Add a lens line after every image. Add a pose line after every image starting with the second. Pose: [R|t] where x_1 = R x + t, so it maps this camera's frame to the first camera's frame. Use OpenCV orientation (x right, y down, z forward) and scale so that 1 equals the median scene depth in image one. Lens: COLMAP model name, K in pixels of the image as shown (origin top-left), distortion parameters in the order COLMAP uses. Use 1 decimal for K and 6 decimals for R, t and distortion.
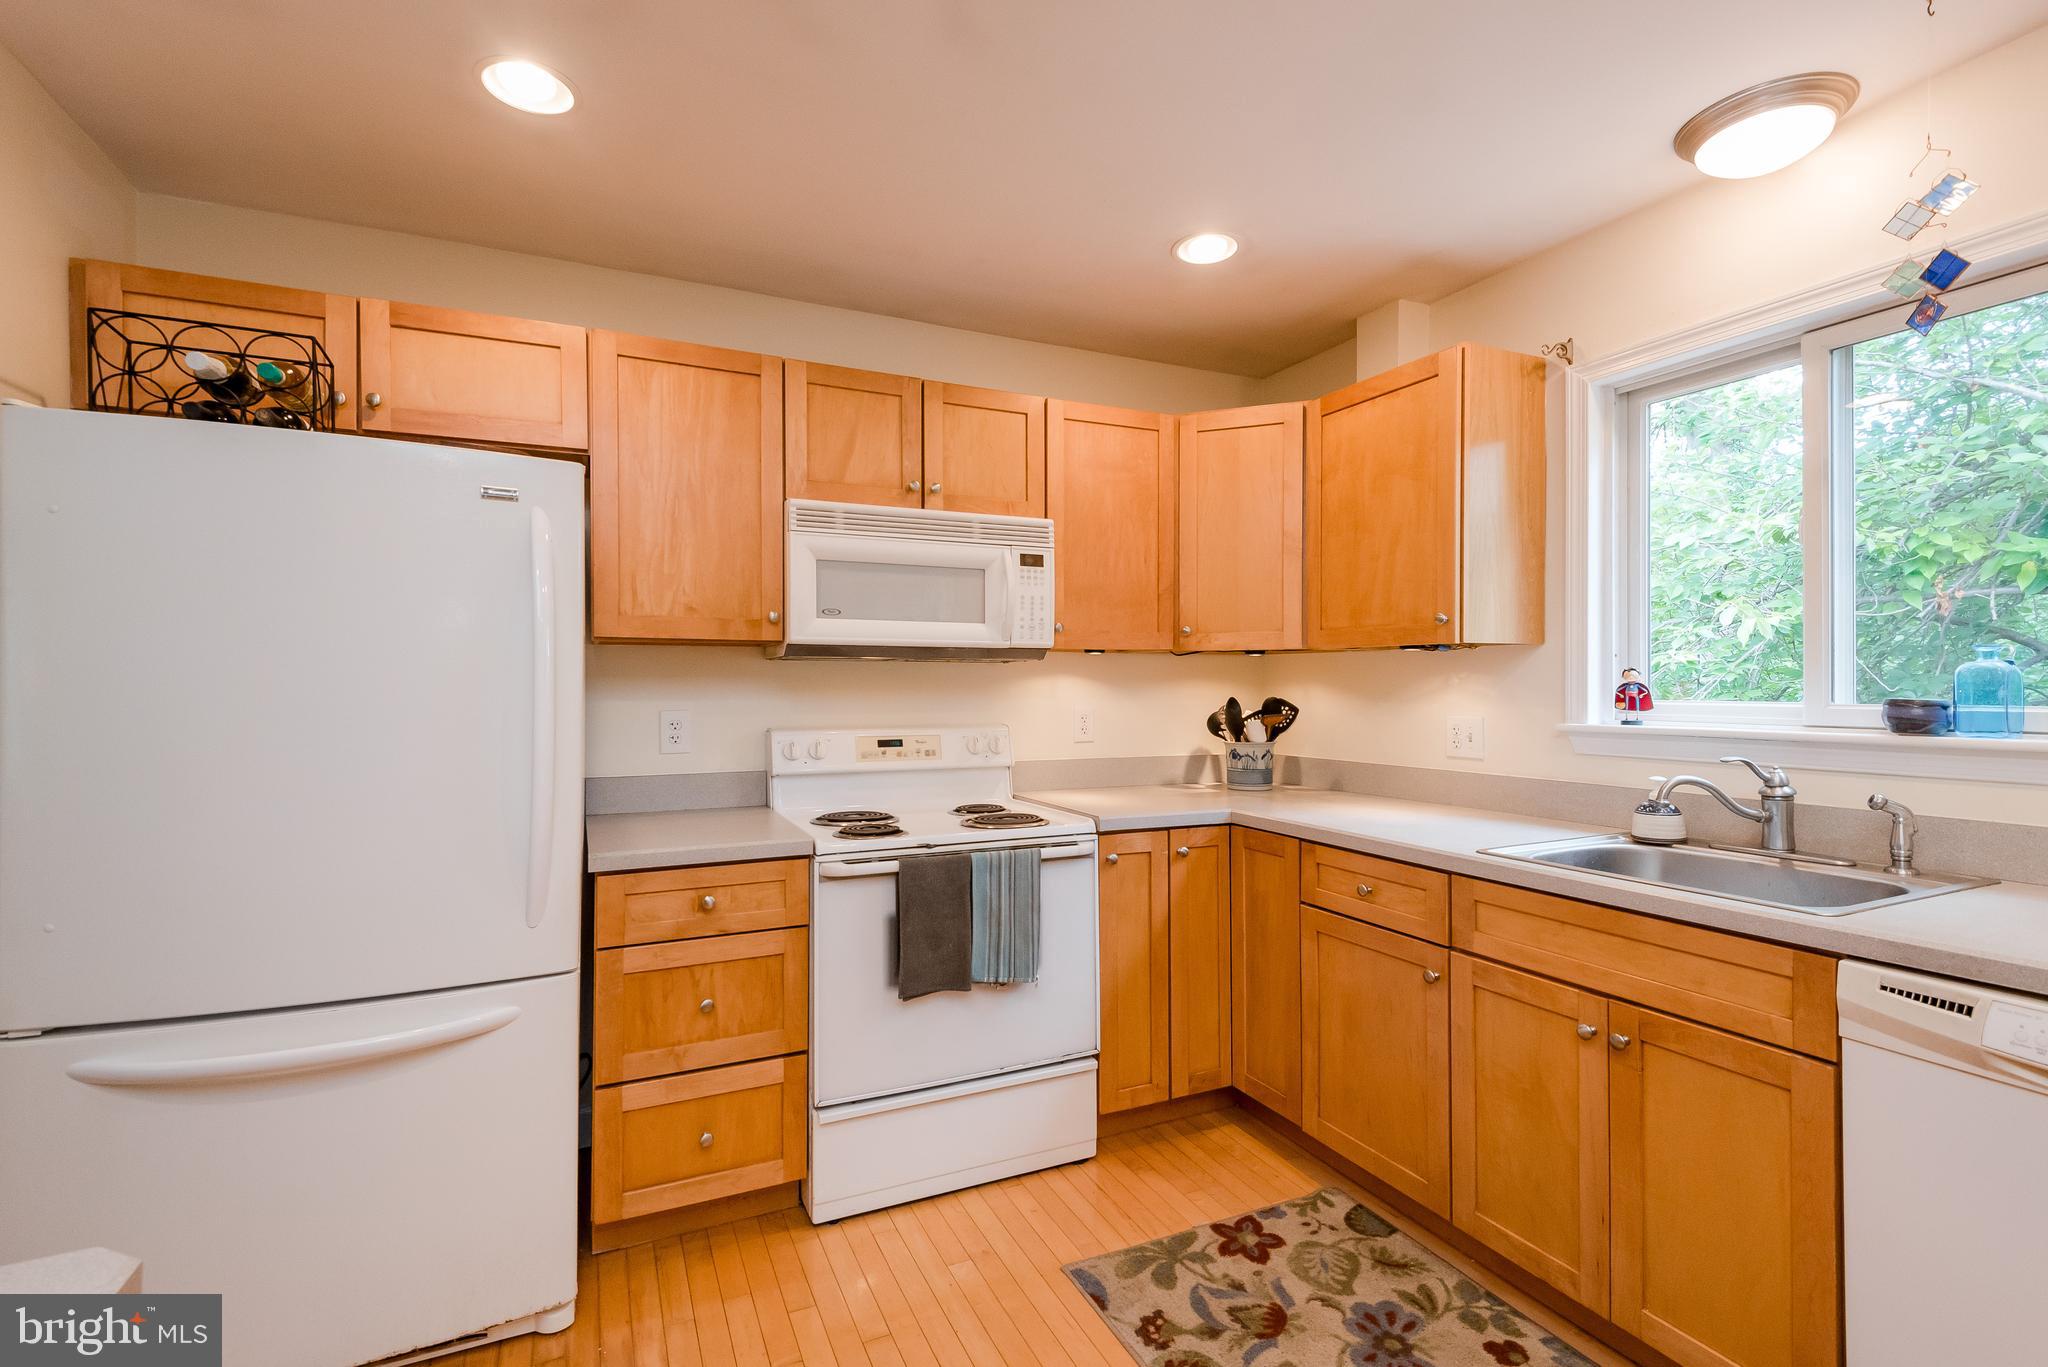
lens RADIAL K [[931.4, 0, 1048.9], [0, 931.4, 688.5], [0, 0, 1]] dist [0.008381, -0.000890]
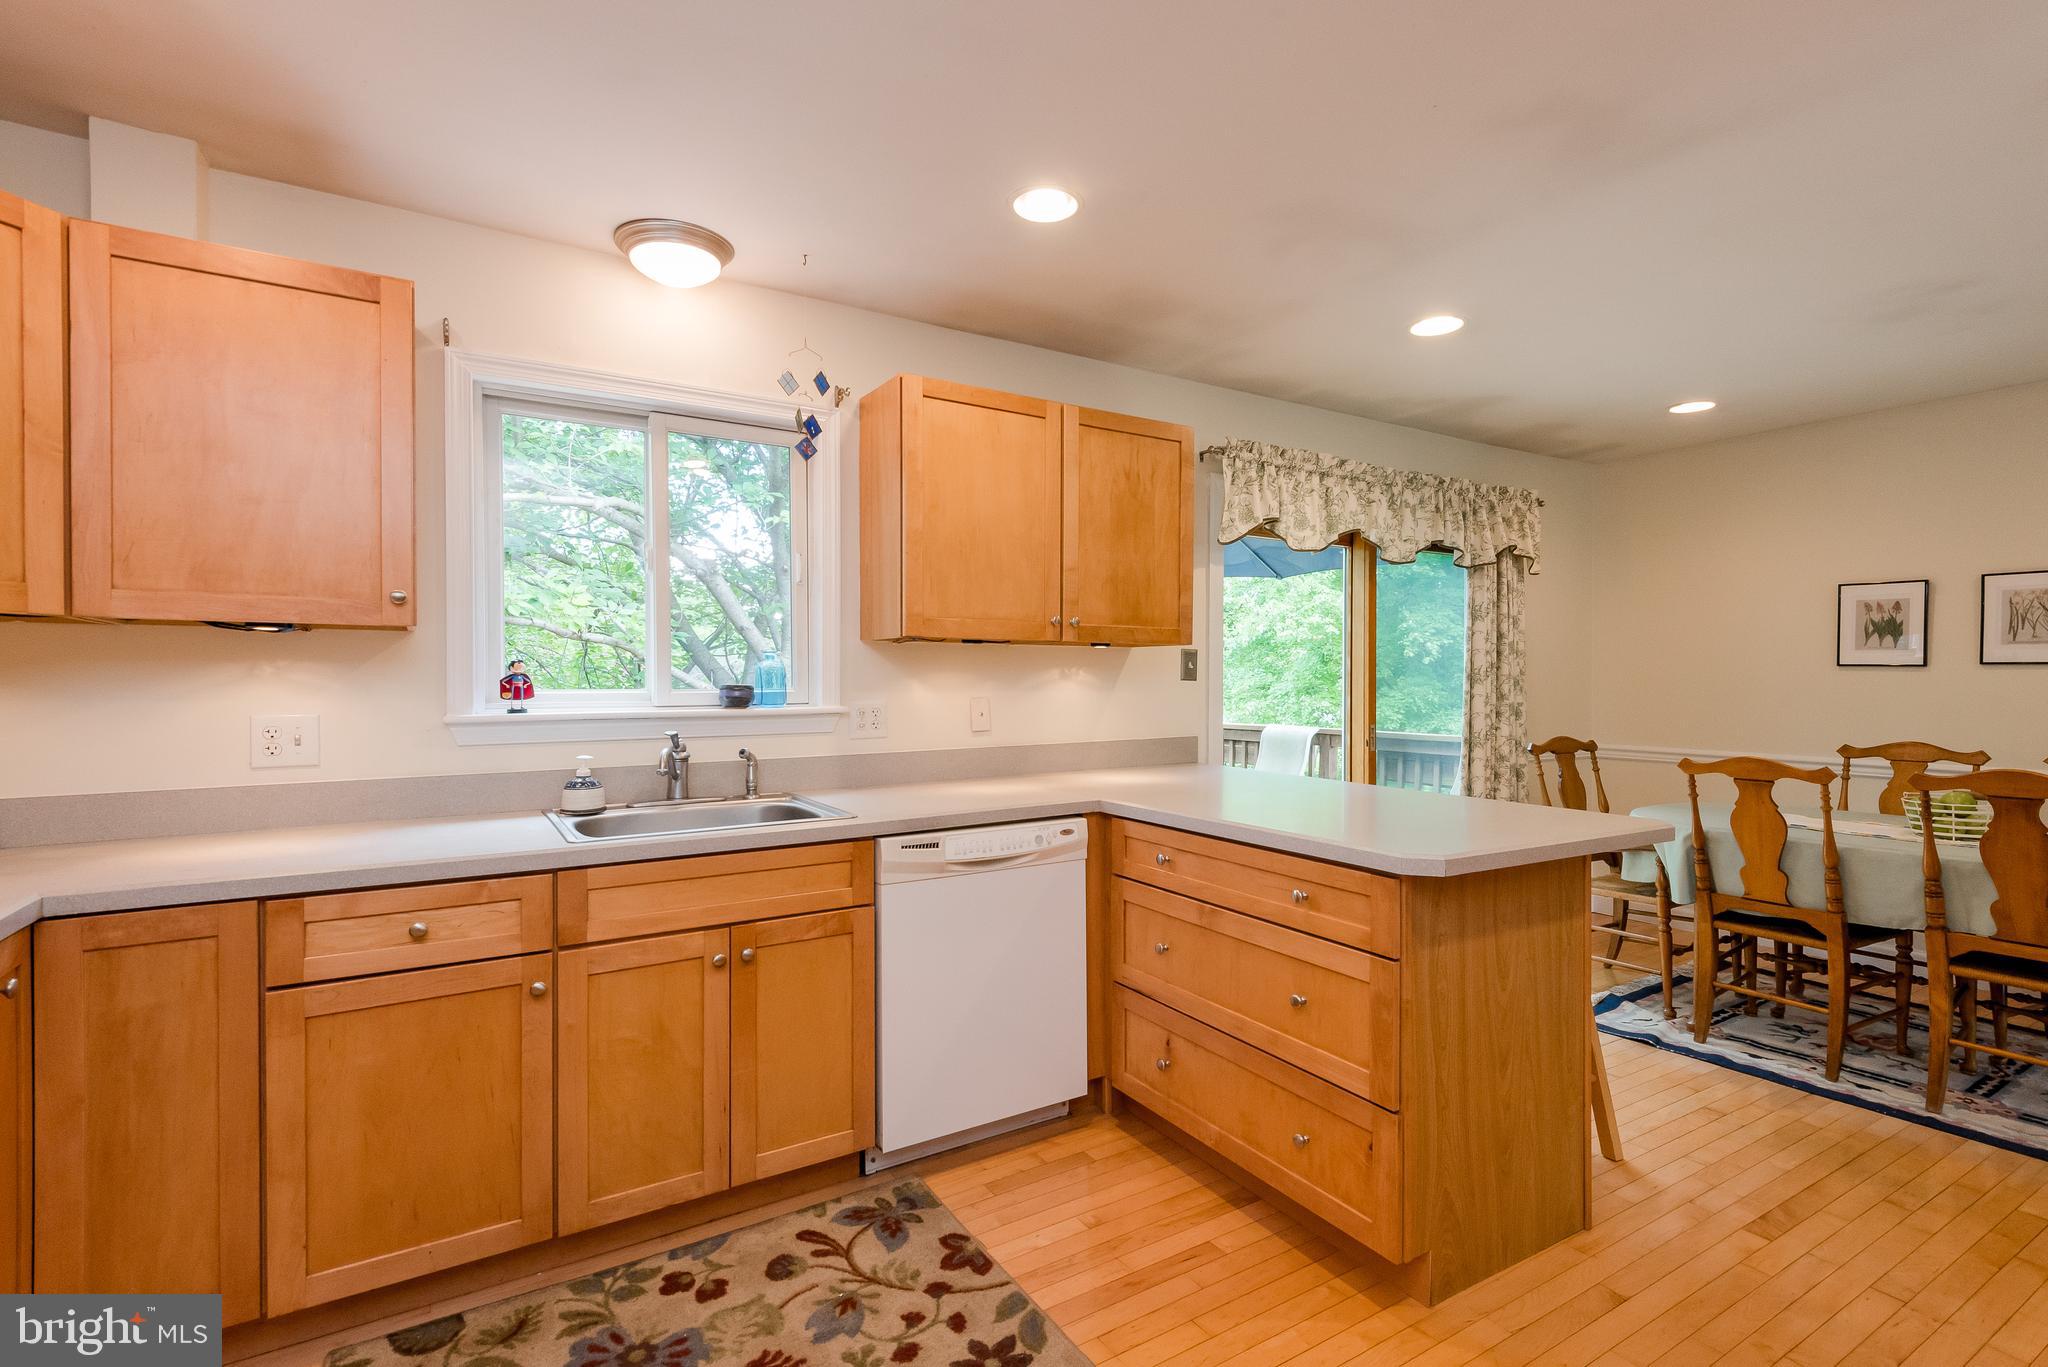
lens RADIAL K [[920.5, 0, 1017.3], [0, 920.5, 672.1], [0, 0, 1]] dist [0.012359, -0.012351]
pose [[-0.077877, 0.008378, 0.996928, -0.455029], [0.006451, 0.999948, -0.007899, 0.003890], [-0.996942, 0.005816, -0.077927, 0.497135]]
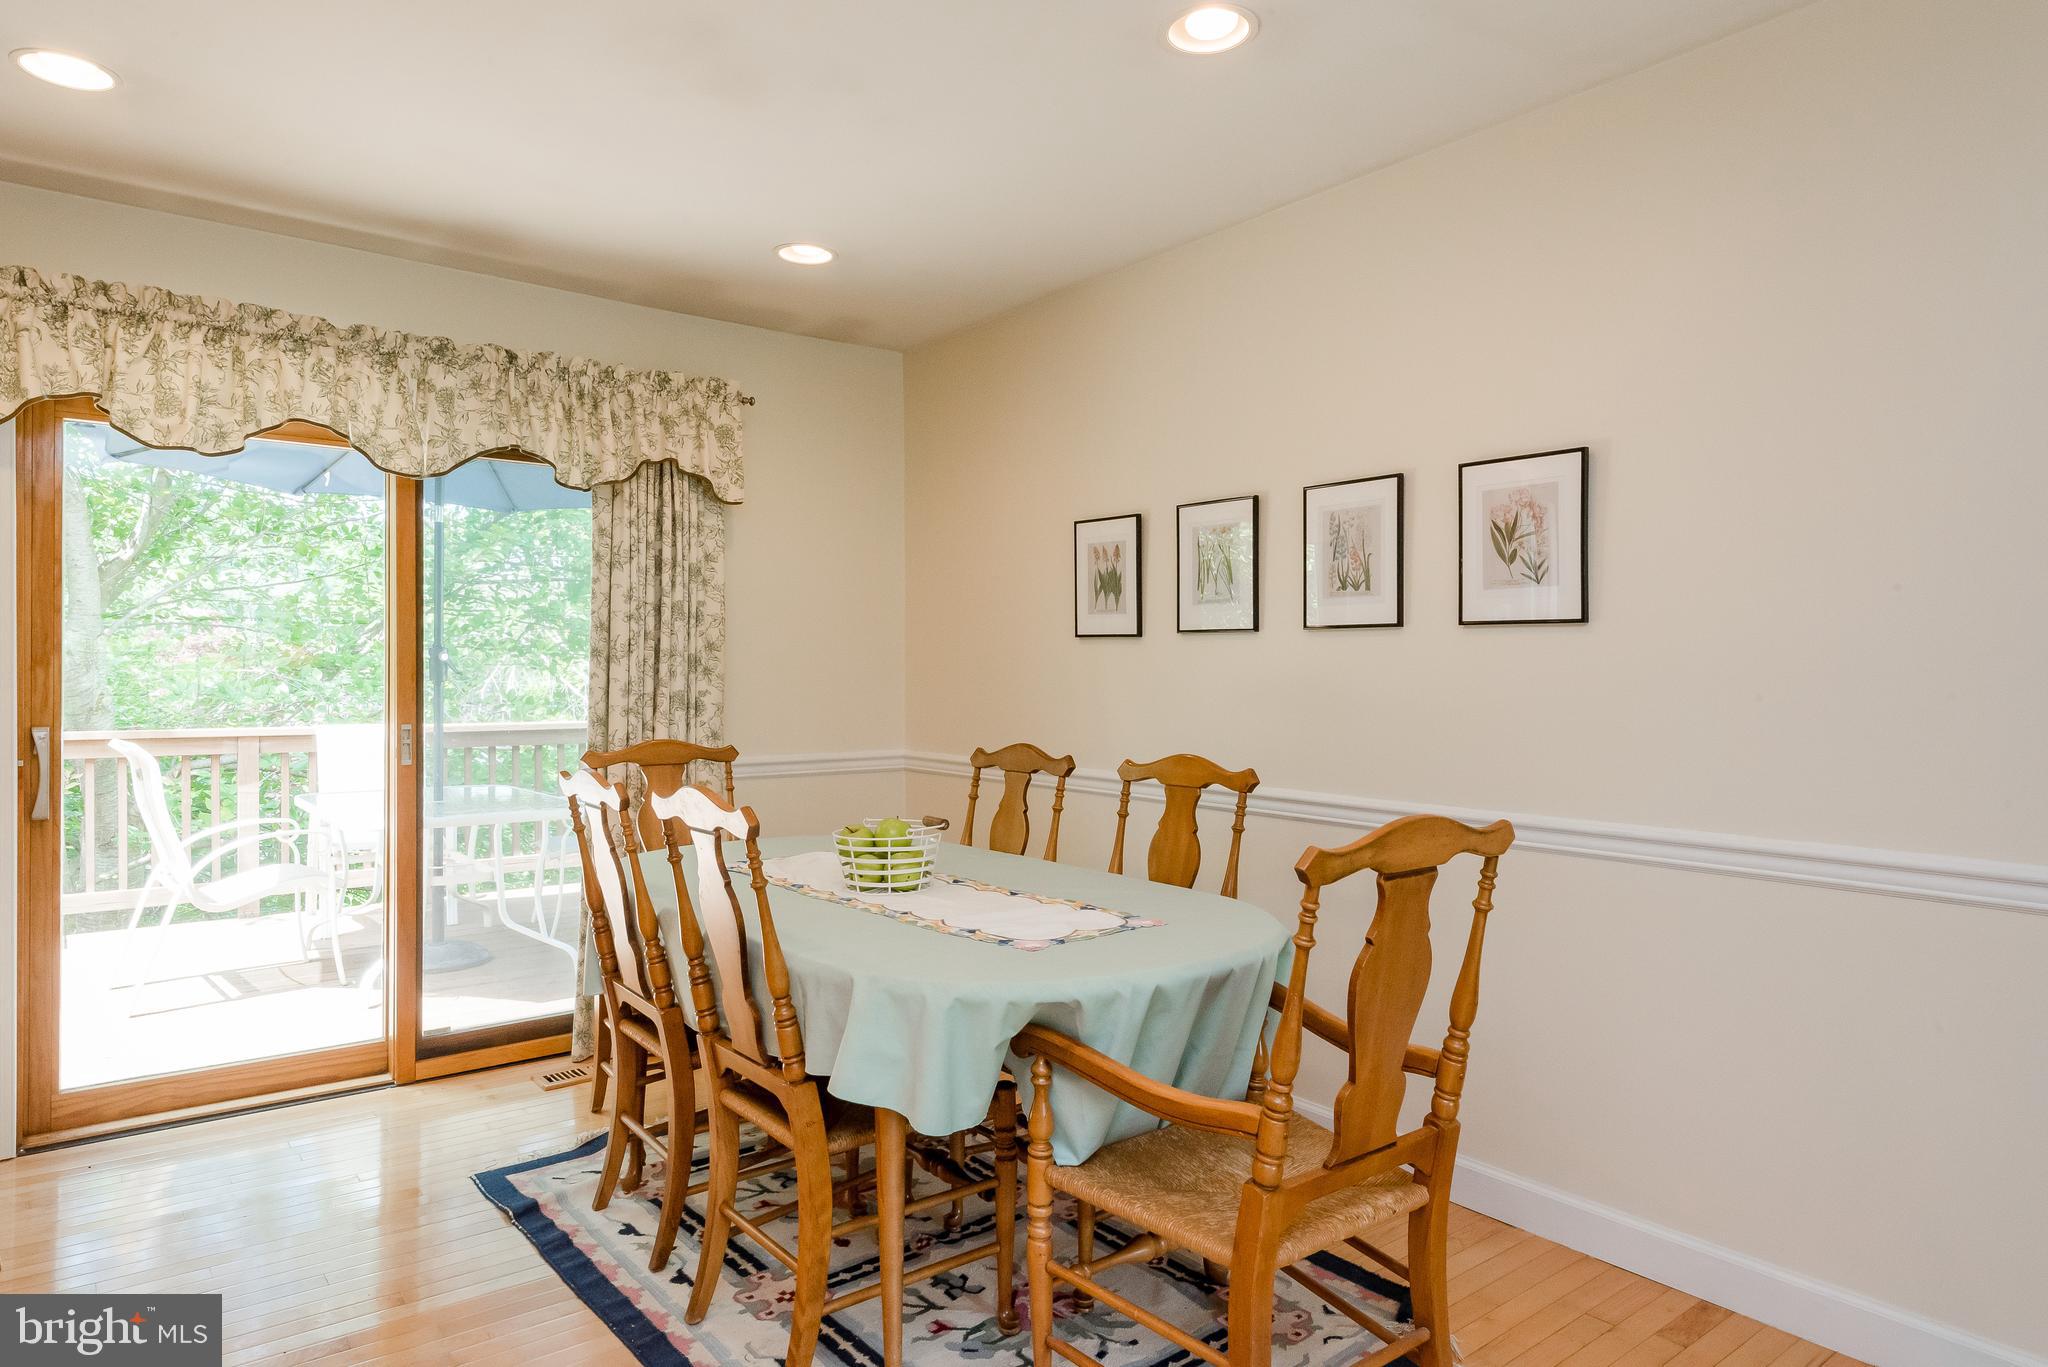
lens RADIAL K [[1207.8, 0, 995.8], [0, 1207.8, 682.3], [0, 0, 1]] dist [-0.001532, -0.002910]
pose [[-0.207663, -0.008315, 0.978165, -0.386186], [0.004722, 0.999944, 0.009503, 0.030491], [-0.978189, 0.006592, -0.207612, -0.691100]]
